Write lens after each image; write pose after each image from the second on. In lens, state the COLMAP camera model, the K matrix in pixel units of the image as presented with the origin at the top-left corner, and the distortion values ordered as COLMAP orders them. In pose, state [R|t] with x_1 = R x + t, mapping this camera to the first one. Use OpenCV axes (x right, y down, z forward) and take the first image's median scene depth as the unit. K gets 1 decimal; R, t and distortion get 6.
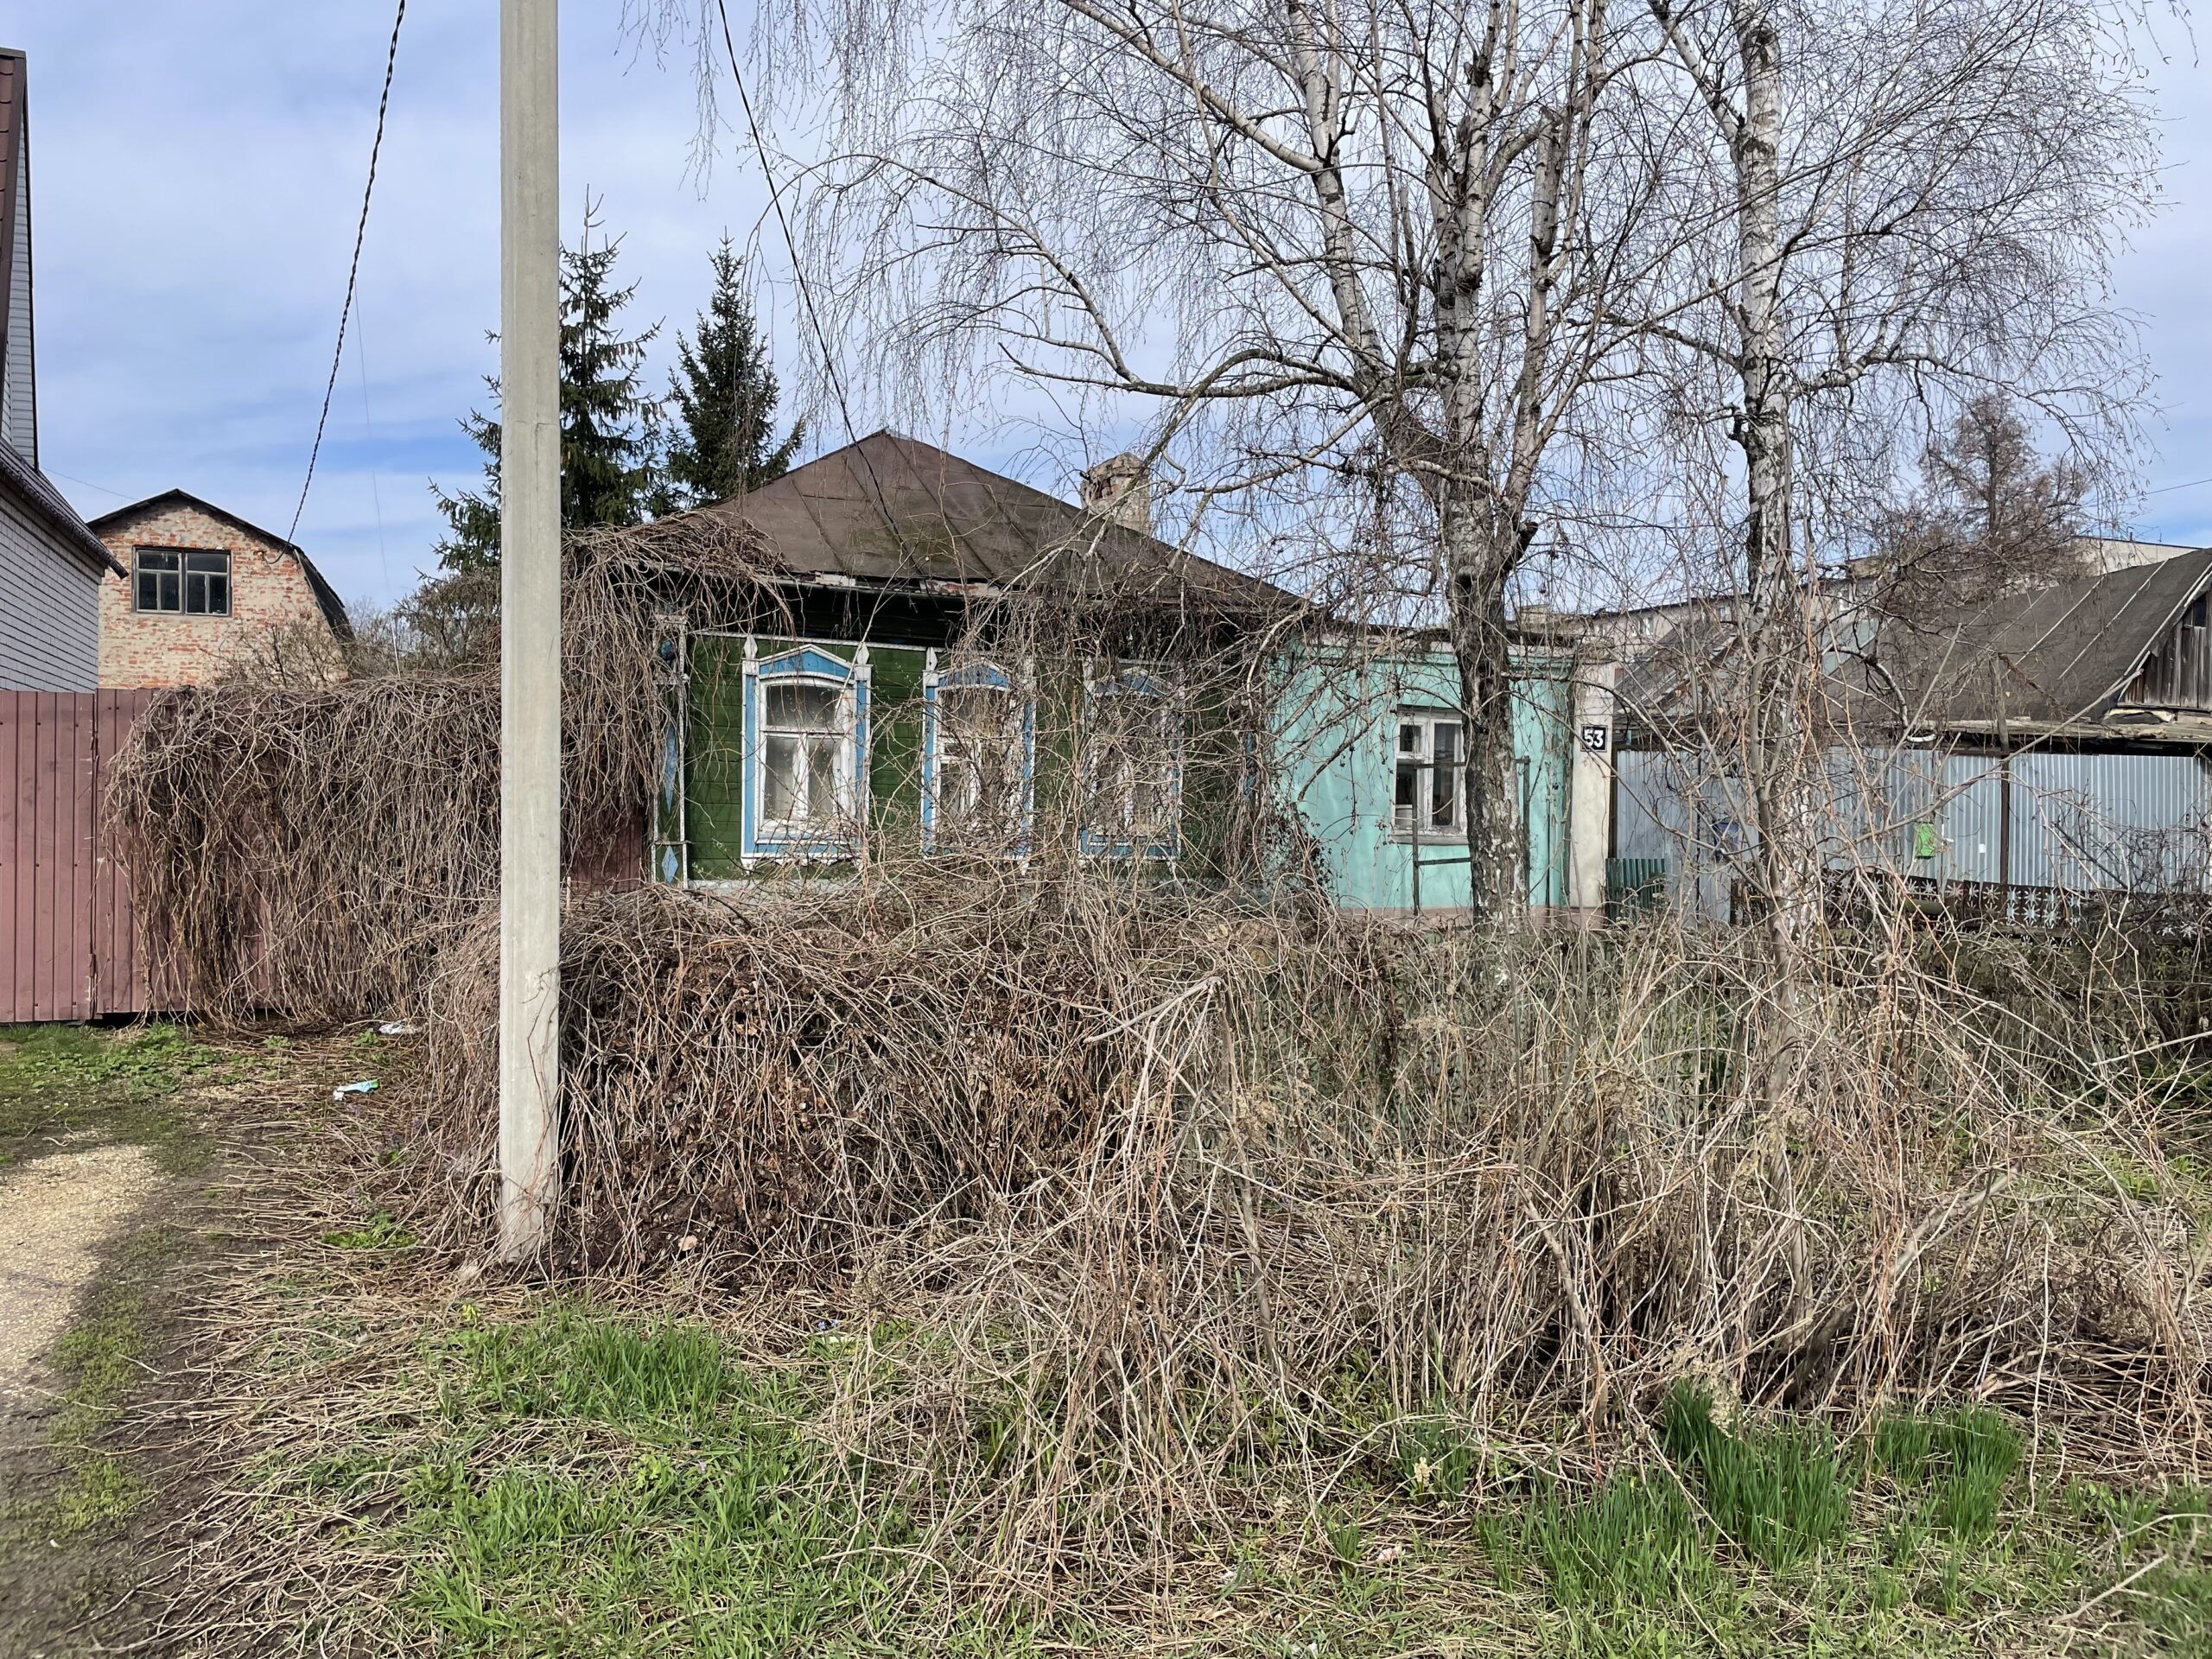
lens RADIAL K [[1664.0, 0, 1105.9], [0, 1664.0, 824.8], [0, 0, 1]] dist [0.071949, -0.012714]
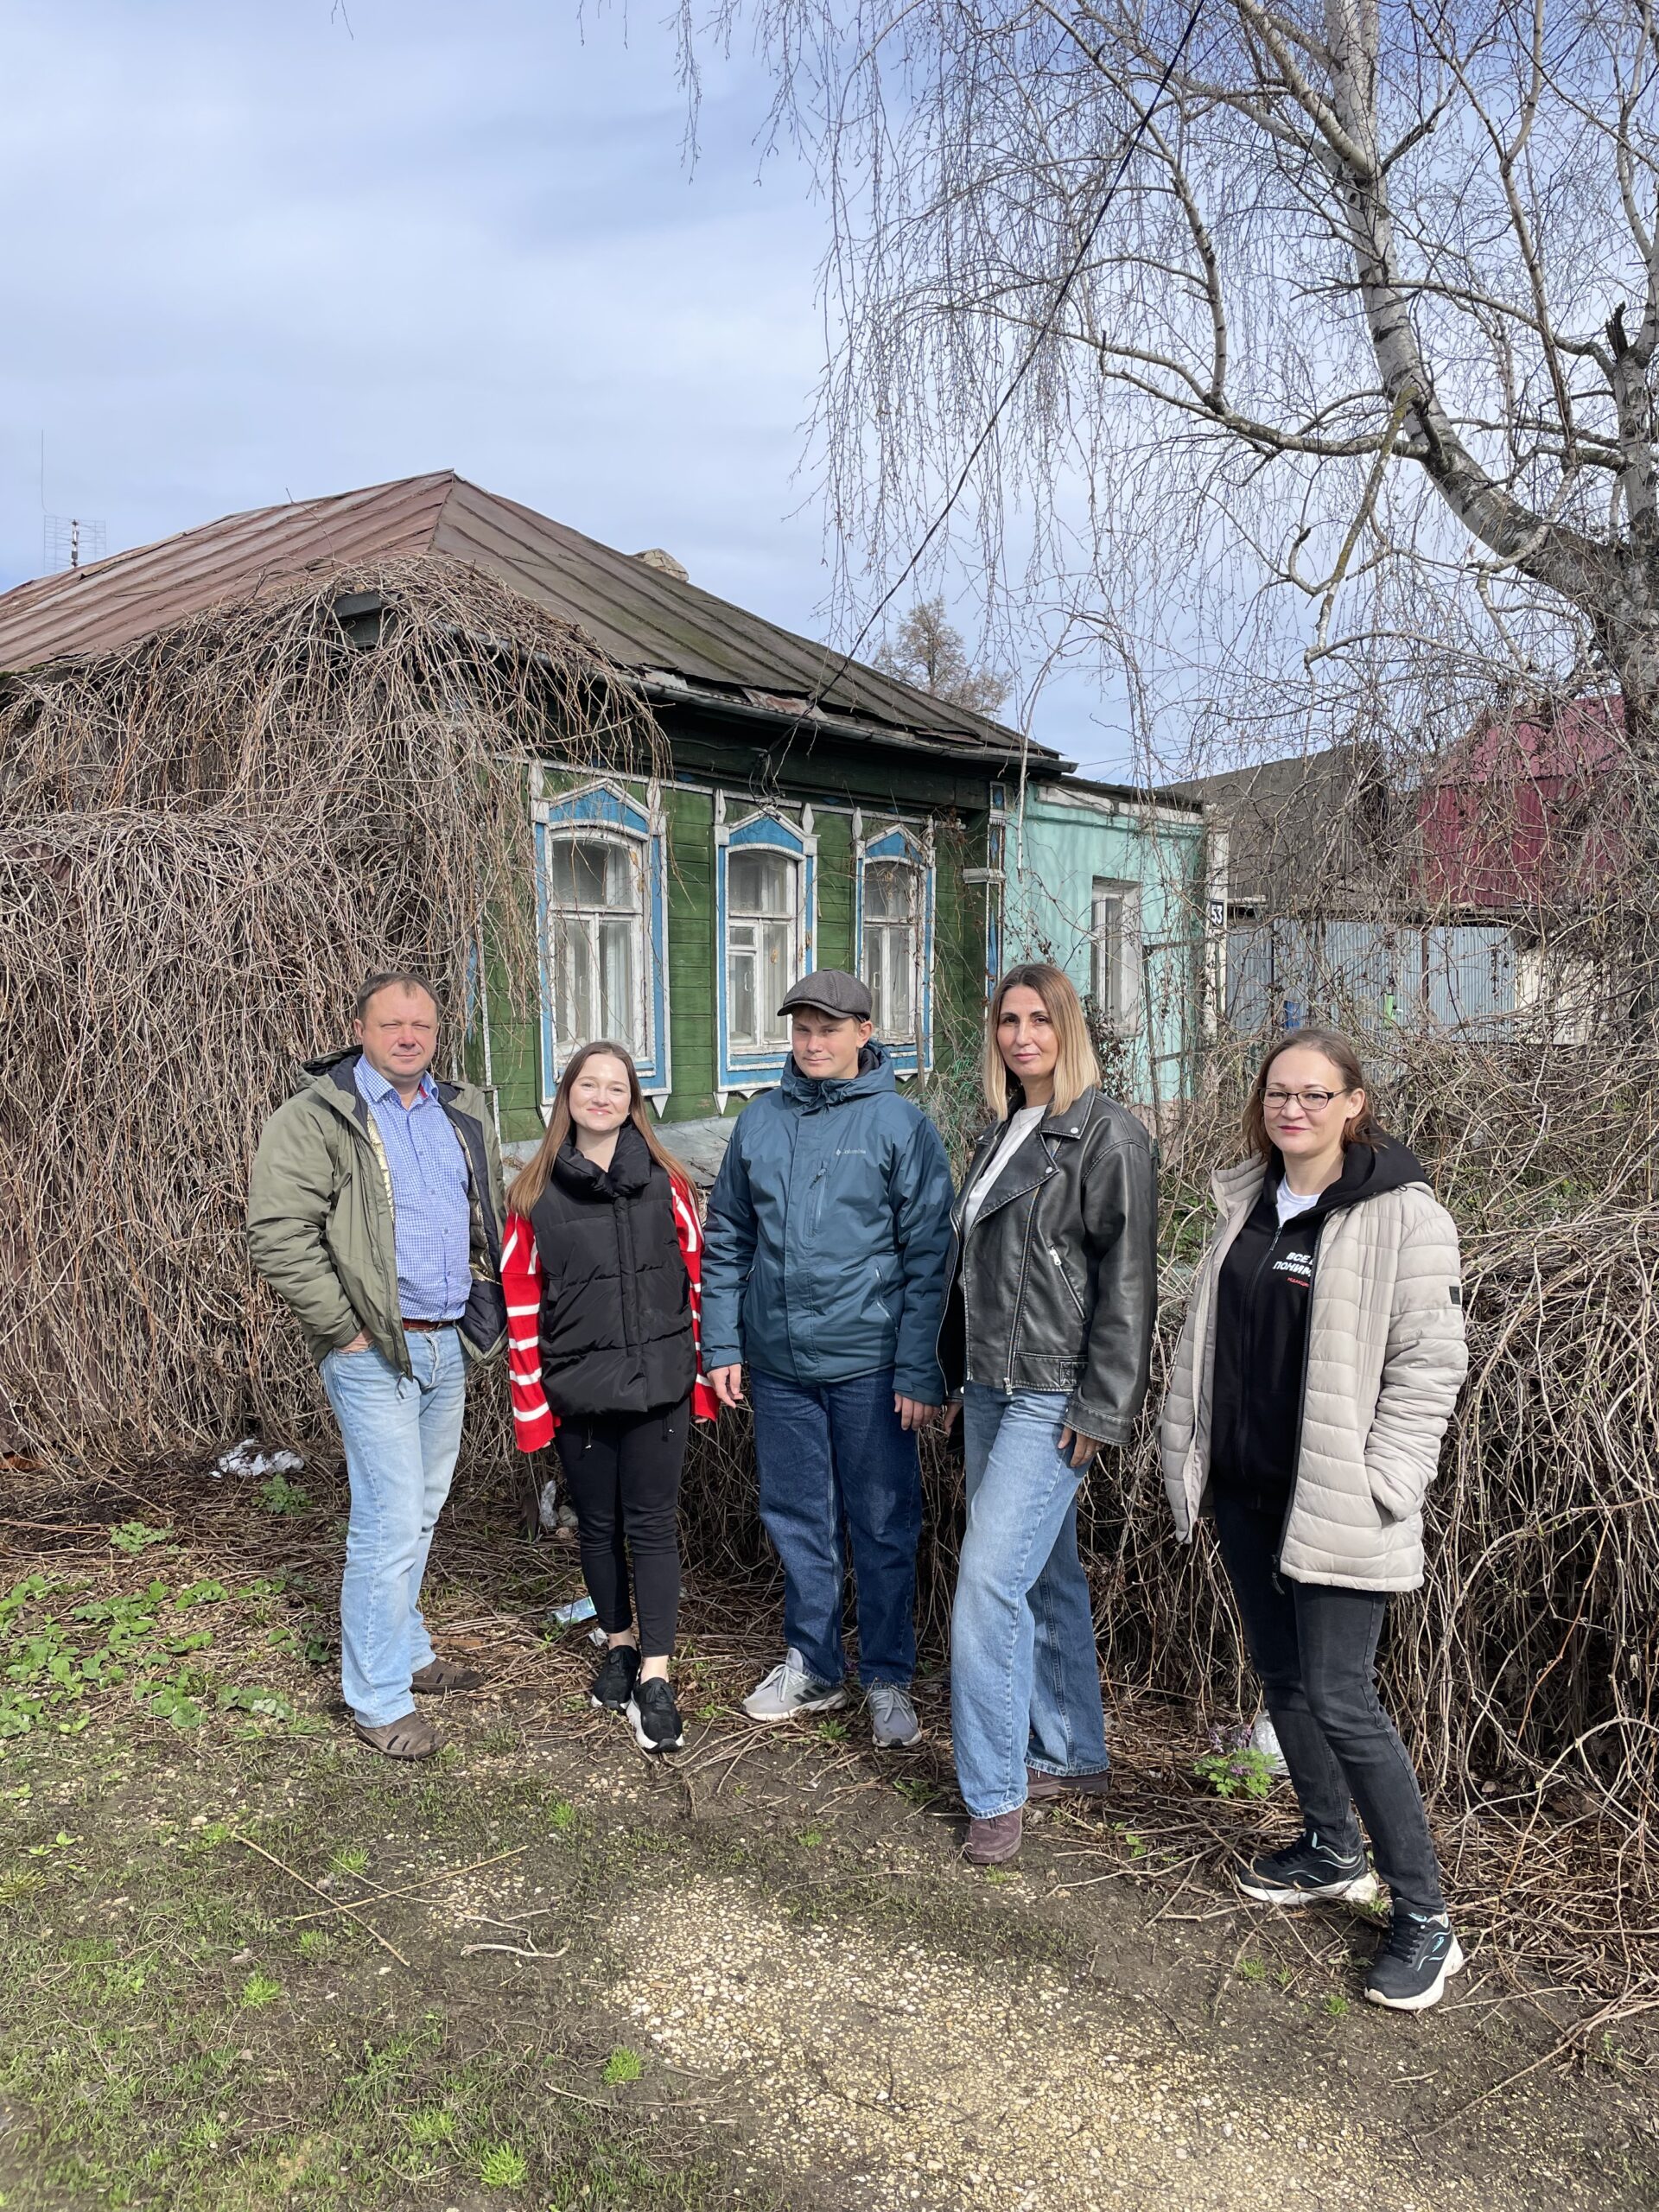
lens RADIAL K [[1693.5, 0, 802.1], [0, 1693.5, 1174.1], [0, 0, 1]] dist [0.046555, 0.001010]
pose [[0.855688, -0.084770, 0.510502, -0.422394], [0.036671, 0.993945, 0.103580, -0.016649], [-0.516191, -0.069912, 0.853615, 0.333784]]
